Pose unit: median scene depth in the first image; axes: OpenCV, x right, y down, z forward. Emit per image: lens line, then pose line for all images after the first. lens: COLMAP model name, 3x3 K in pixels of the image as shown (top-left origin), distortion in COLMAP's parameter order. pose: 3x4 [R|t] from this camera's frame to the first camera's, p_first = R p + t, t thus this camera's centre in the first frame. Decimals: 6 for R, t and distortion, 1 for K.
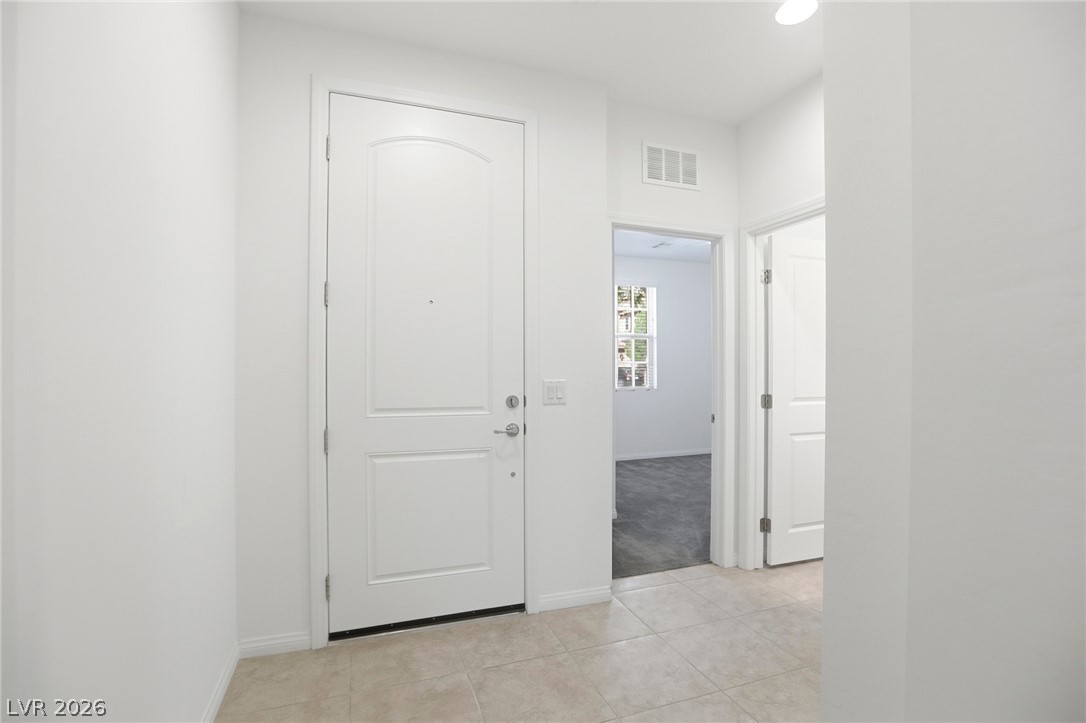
lens RADIAL K [[500.1, 0, 542.3], [0, 500.1, 364.0], [0, 0, 1]] dist [-0.037979, 0.009065]
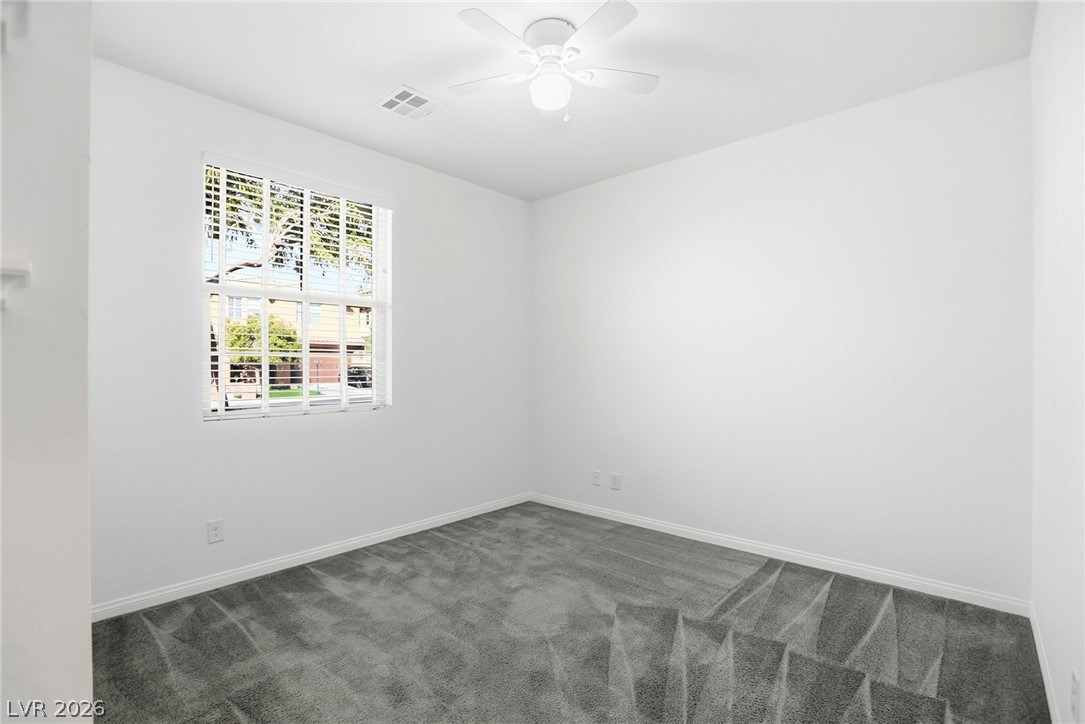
lens RADIAL K [[499.6, 0, 537.2], [0, 499.6, 362.4], [0, 0, 1]] dist [-0.037979, 0.009065]
pose [[0.880643, 0.001502, 0.473777, 0.127109], [-0.000838, 0.999998, -0.001613, 0.006131], [-0.473779, 0.001023, 0.880643, 0.516149]]
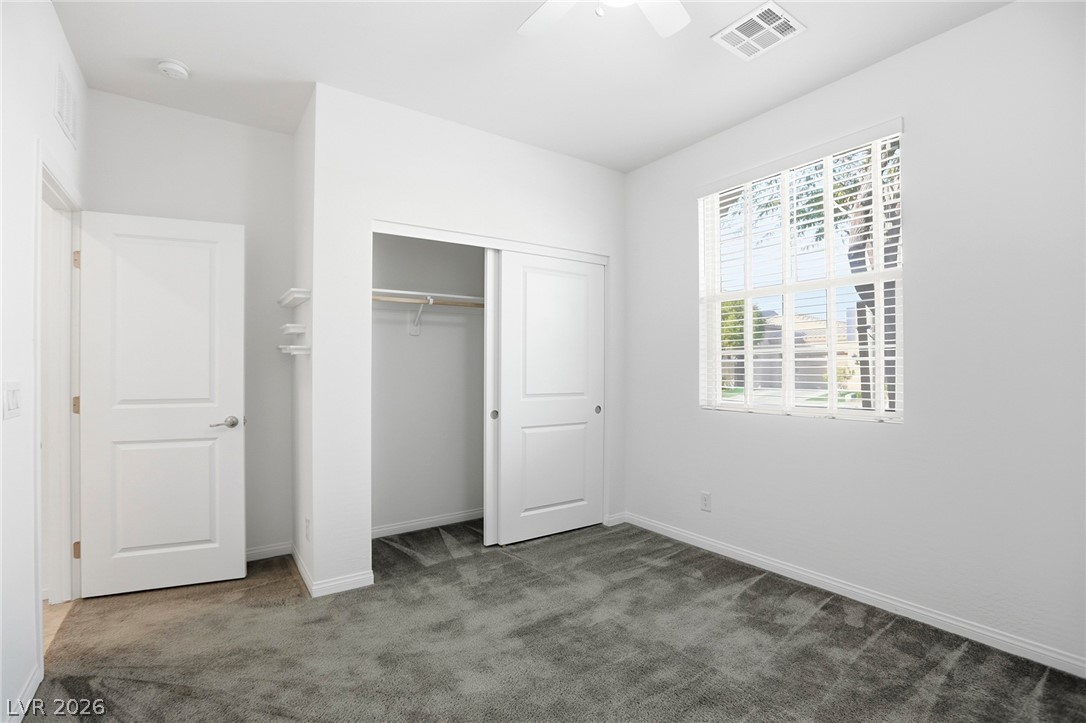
lens RADIAL K [[500.1, 0, 535.6], [0, 500.1, 366.3], [0, 0, 1]] dist [-0.037979, 0.009065]
pose [[0.266489, -0.006907, -0.963813, 0.537753], [0.013264, 0.999906, -0.003498, 0.010982], [0.963747, -0.011851, 0.266556, 0.718132]]
